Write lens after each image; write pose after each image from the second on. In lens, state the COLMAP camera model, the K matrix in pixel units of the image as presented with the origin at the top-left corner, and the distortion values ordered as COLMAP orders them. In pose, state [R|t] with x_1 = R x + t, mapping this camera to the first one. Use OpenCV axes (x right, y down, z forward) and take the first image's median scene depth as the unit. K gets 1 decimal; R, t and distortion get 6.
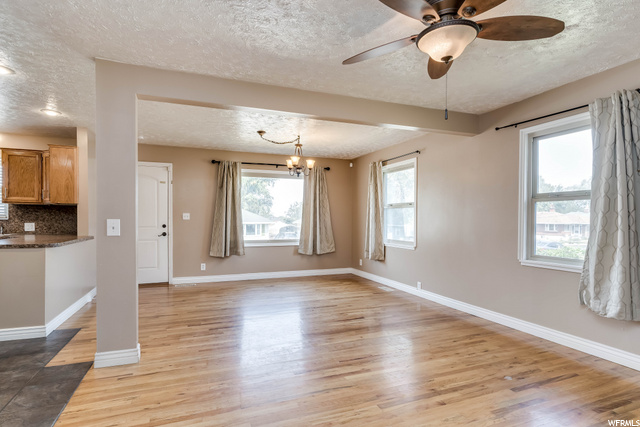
lens RADIAL K [[331.5, 0, 318.6], [0, 331.5, 221.6], [0, 0, 1]] dist [-0.002325, 0.000597]
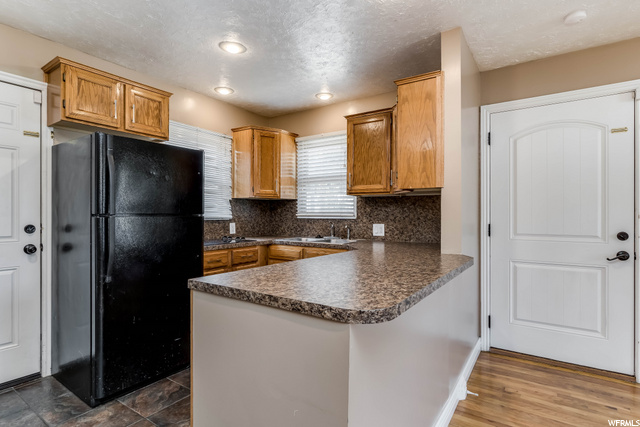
lens RADIAL K [[331.5, 0, 318.6], [0, 331.5, 214.4], [0, 0, 1]] dist [0.003351, 0.000690]
pose [[0.564260, -0.005566, -0.825579, -0.391908], [-0.007729, 0.999898, -0.012024, -0.006771], [0.825561, 0.013166, 0.564159, 0.527680]]
